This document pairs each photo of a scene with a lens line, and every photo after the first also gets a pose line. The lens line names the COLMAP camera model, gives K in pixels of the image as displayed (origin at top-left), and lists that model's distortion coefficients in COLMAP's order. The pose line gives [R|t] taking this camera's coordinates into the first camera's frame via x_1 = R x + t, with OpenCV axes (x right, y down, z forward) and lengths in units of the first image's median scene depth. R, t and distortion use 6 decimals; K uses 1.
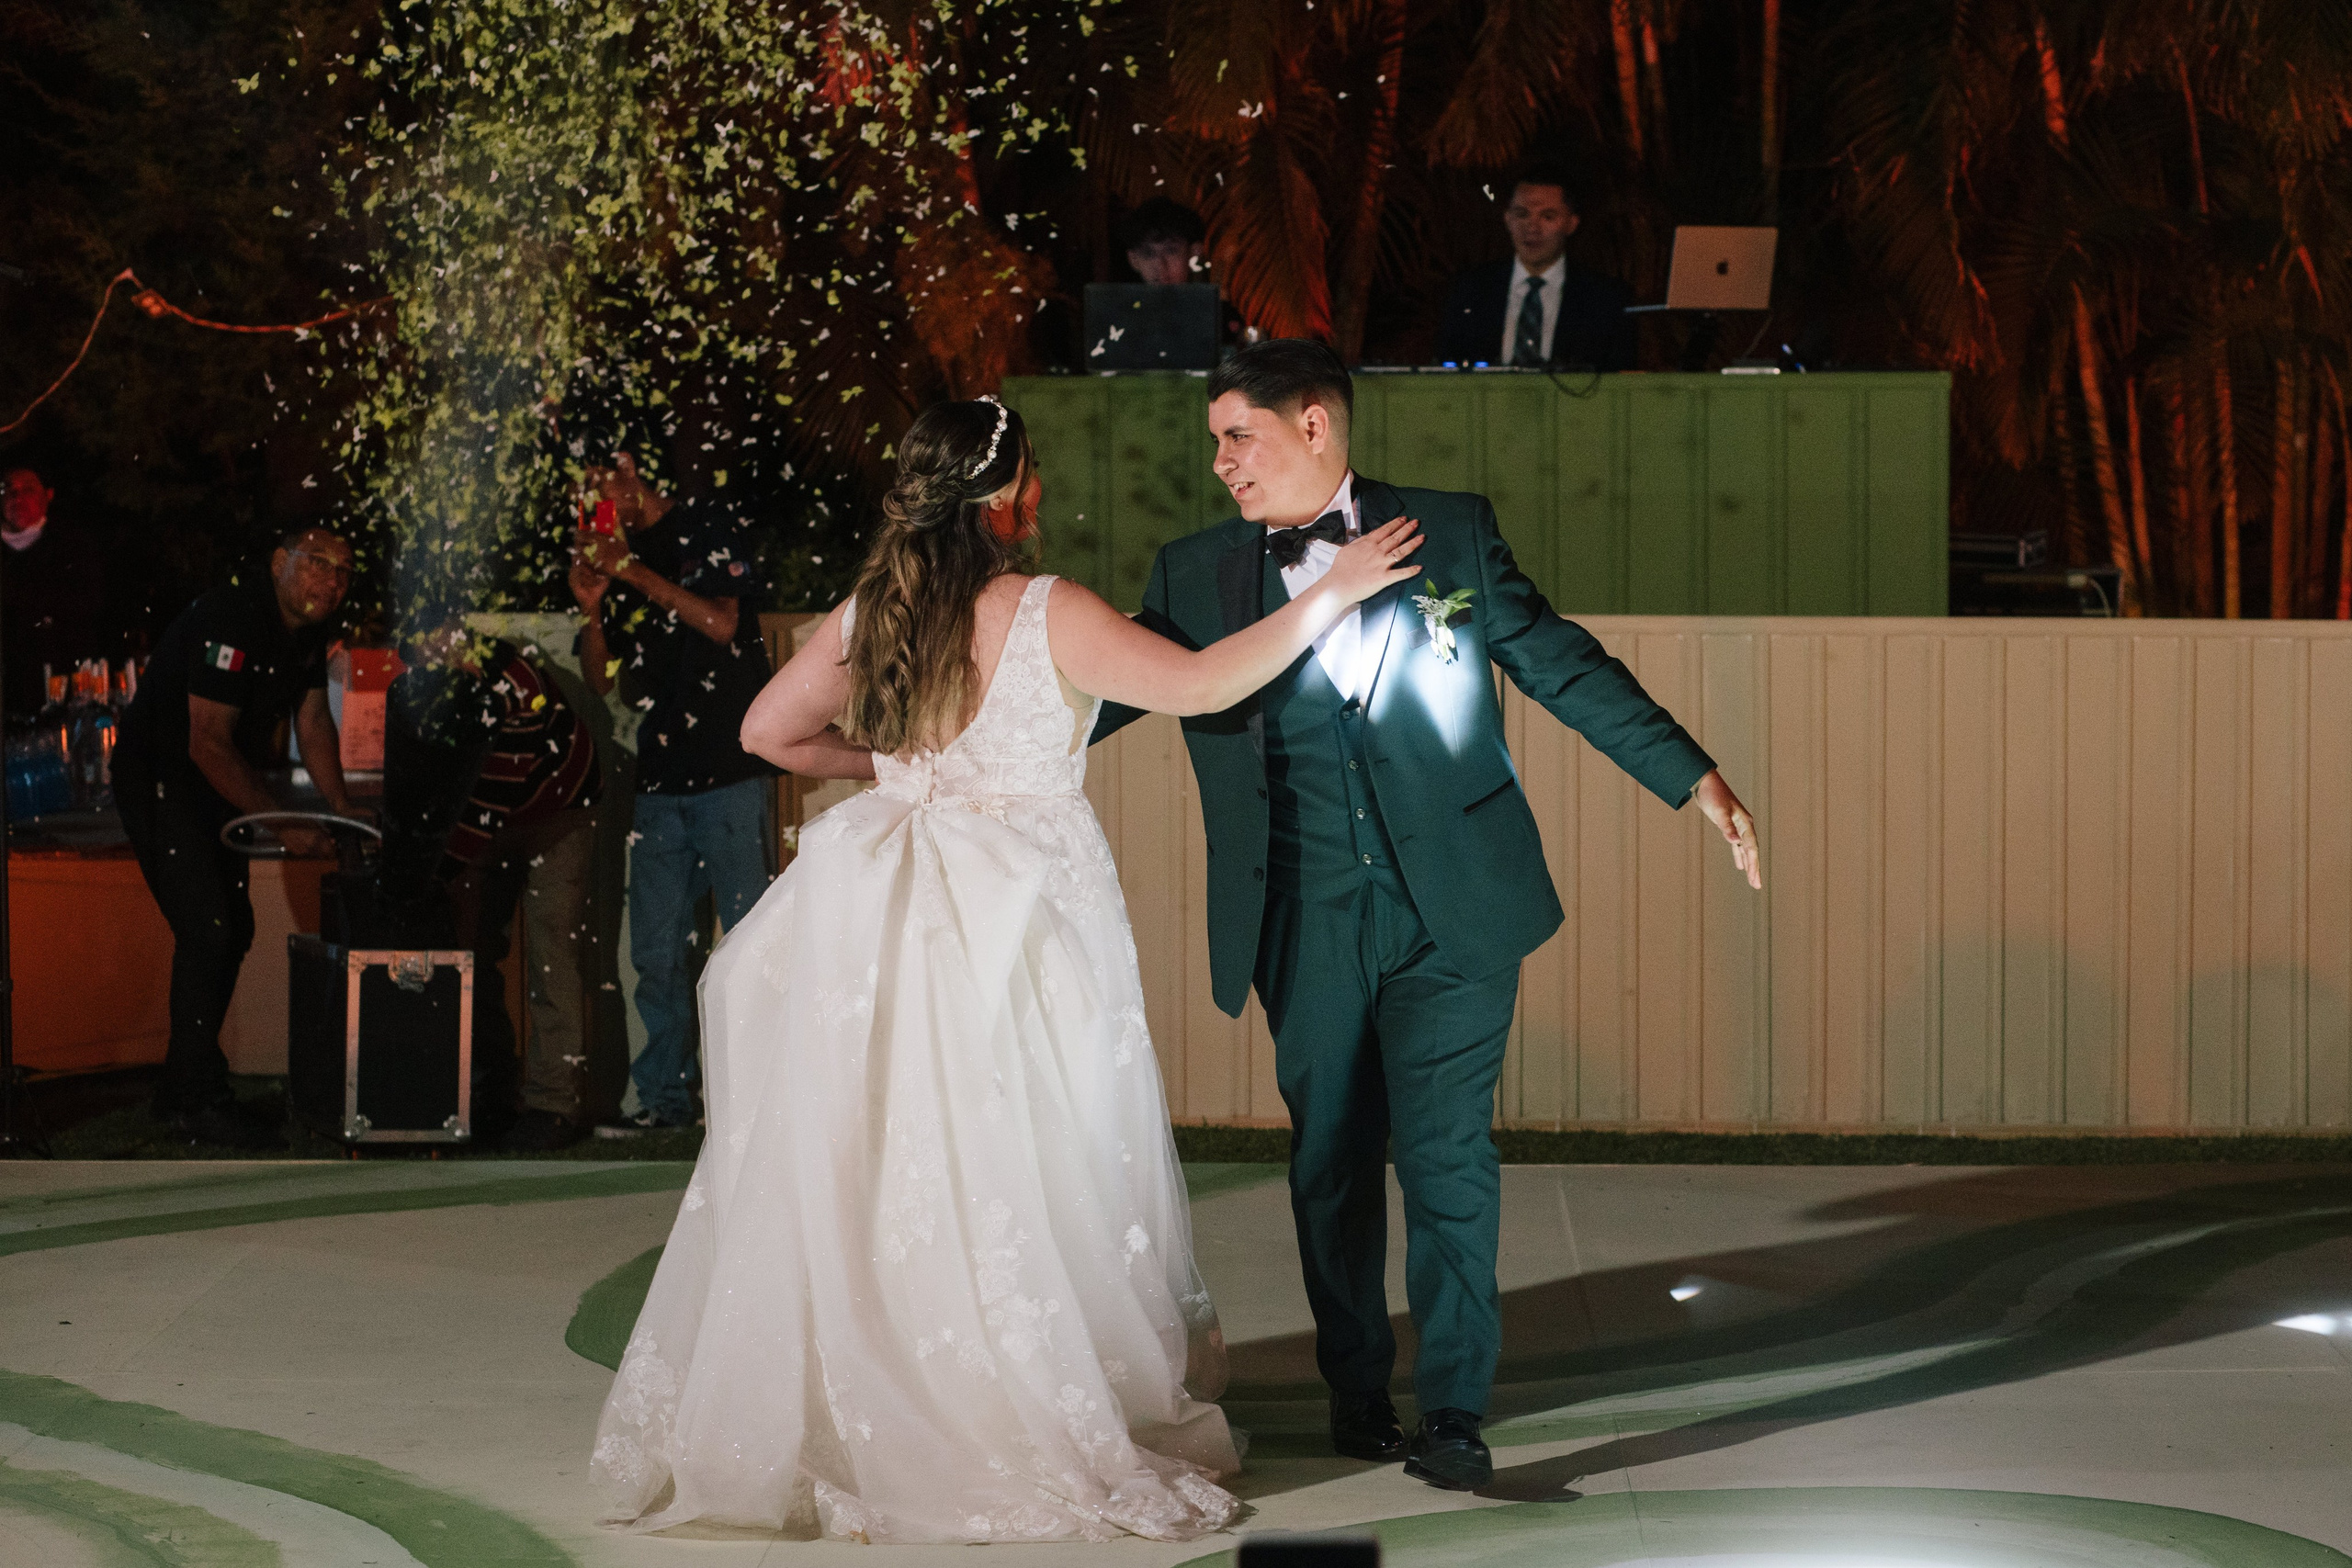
lens RADIAL K [[6180.2, 0, 1277.4], [0, 6180.2, 785.4], [0, 0, 1]] dist [-0.018414, -1.143248]
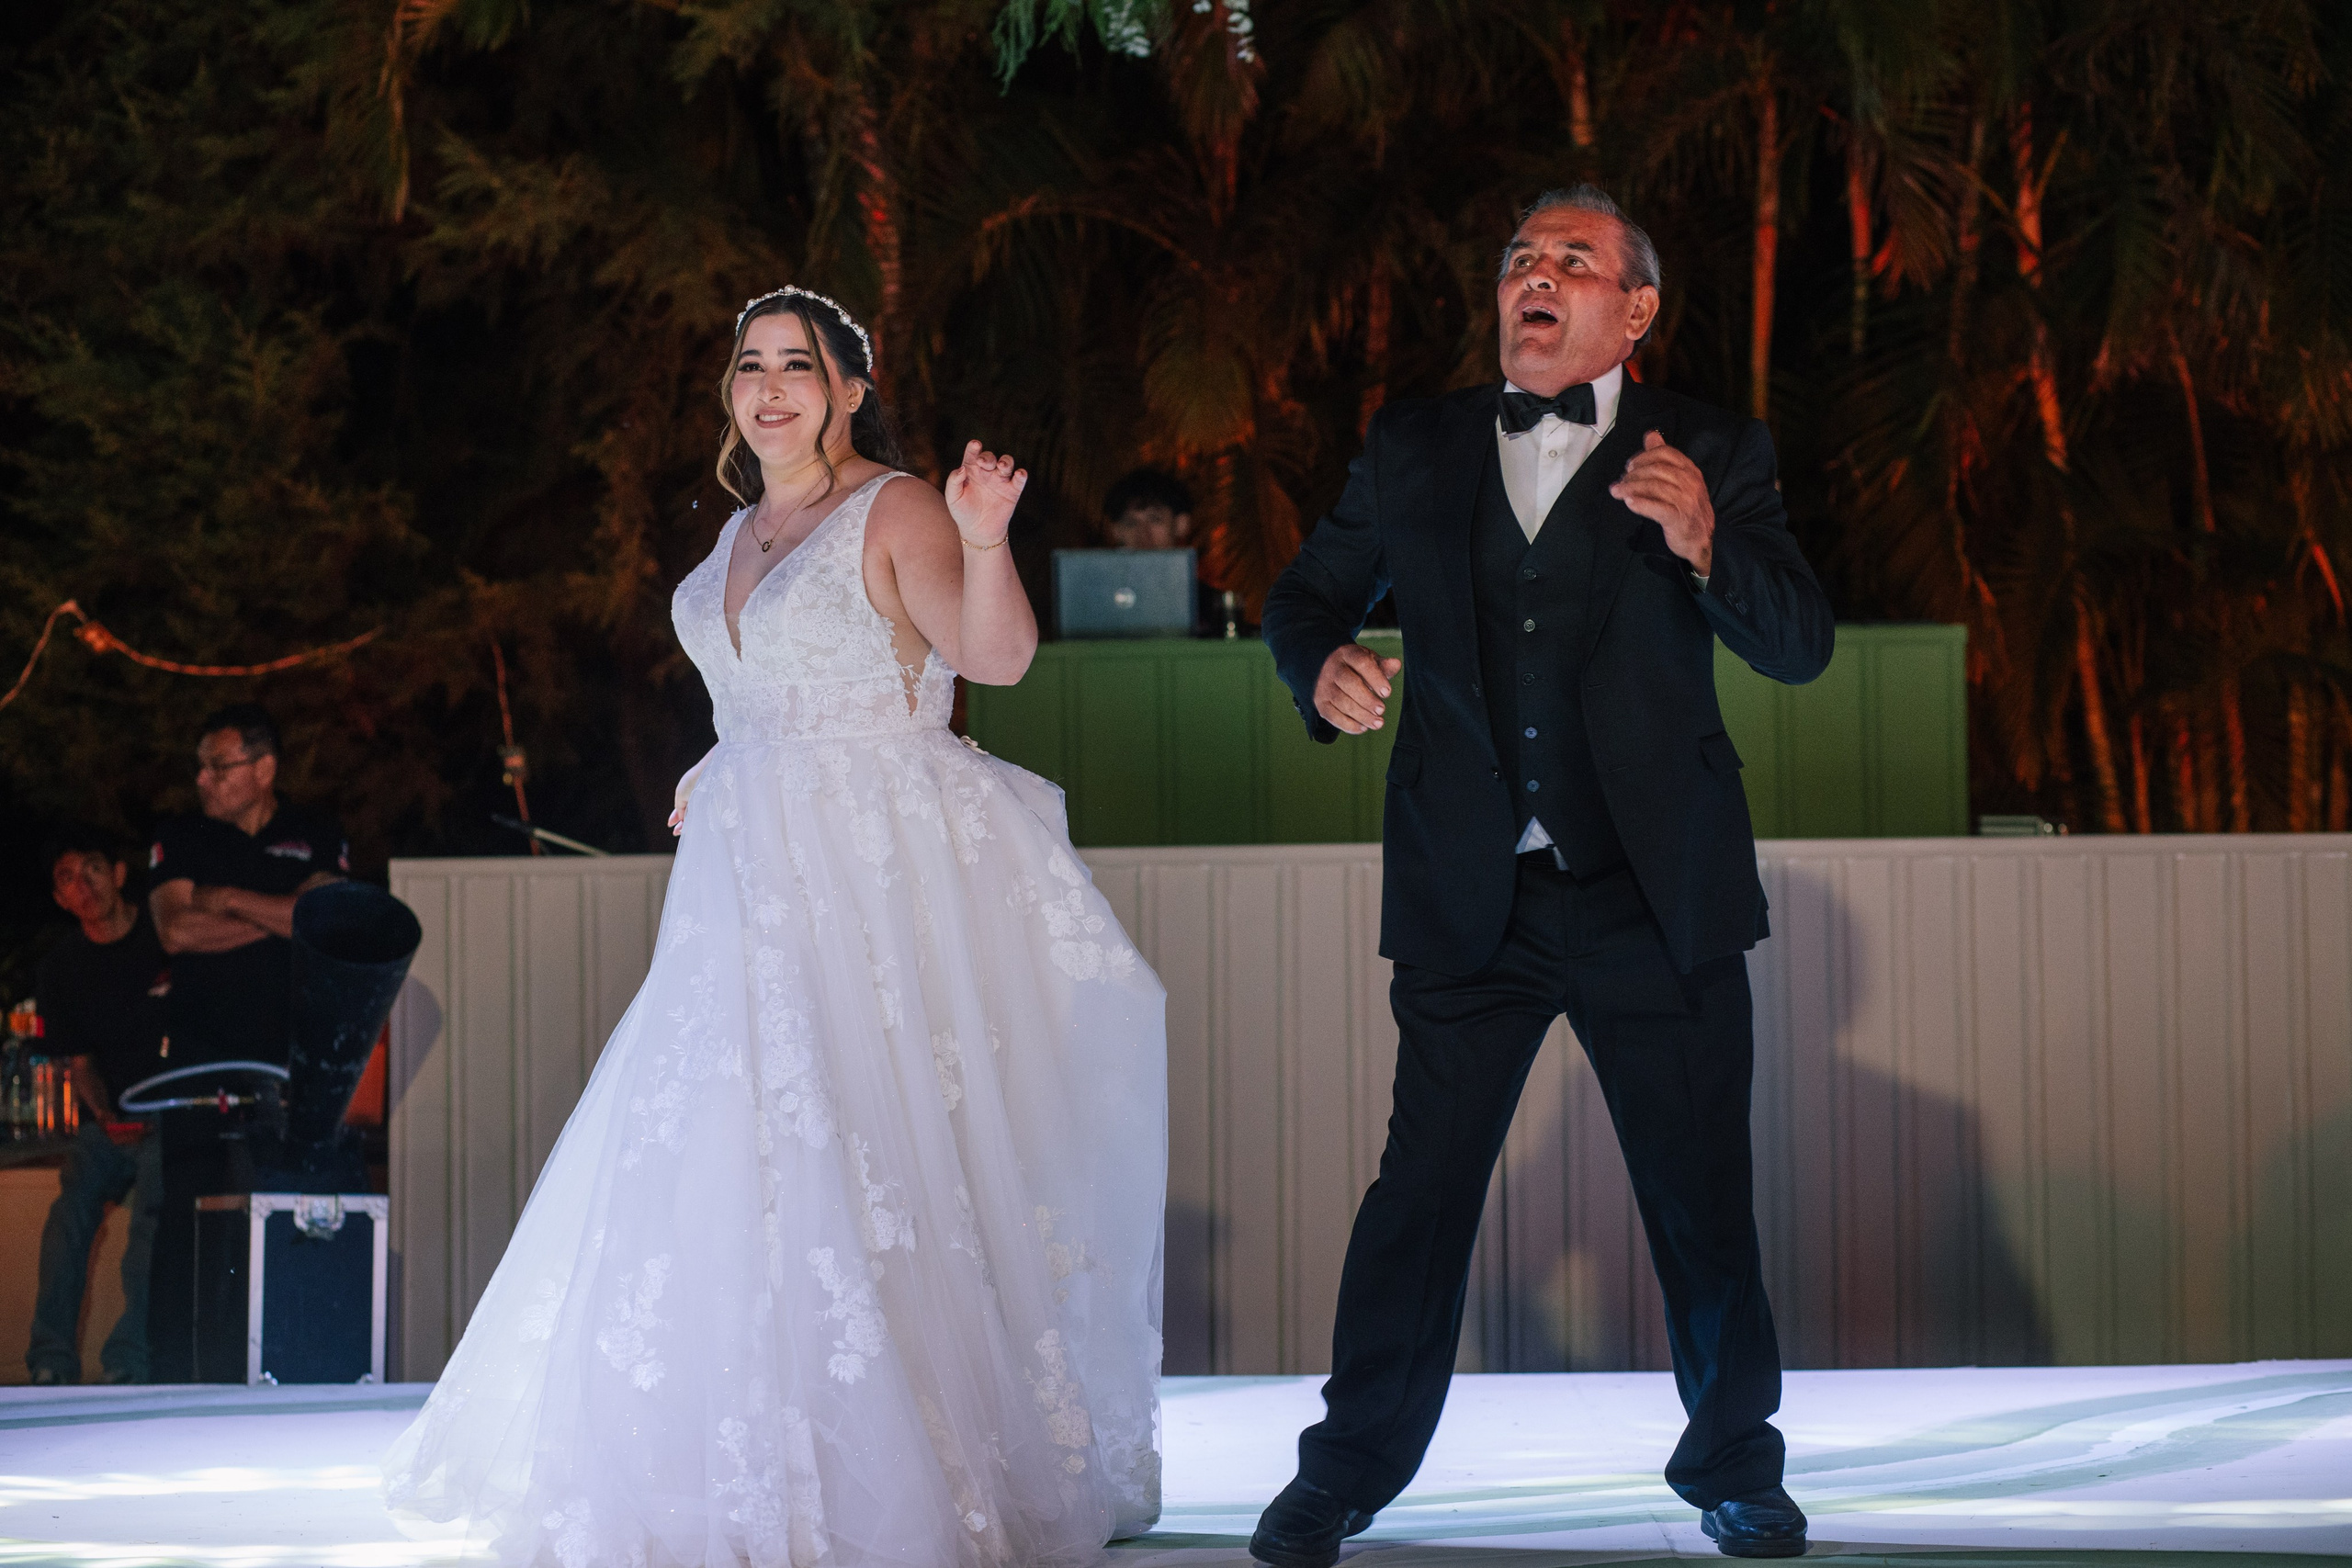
lens RADIAL K [[5774.8, 0, 1176.0], [0, 5774.8, 784.0], [0, 0, 1]] dist [-0.033393, -1.197044]
pose [[0.999773, -0.012369, -0.017353, 0.002615], [0.010304, 0.993380, -0.114410, 0.049534], [0.018653, 0.114205, 0.993282, 0.105345]]
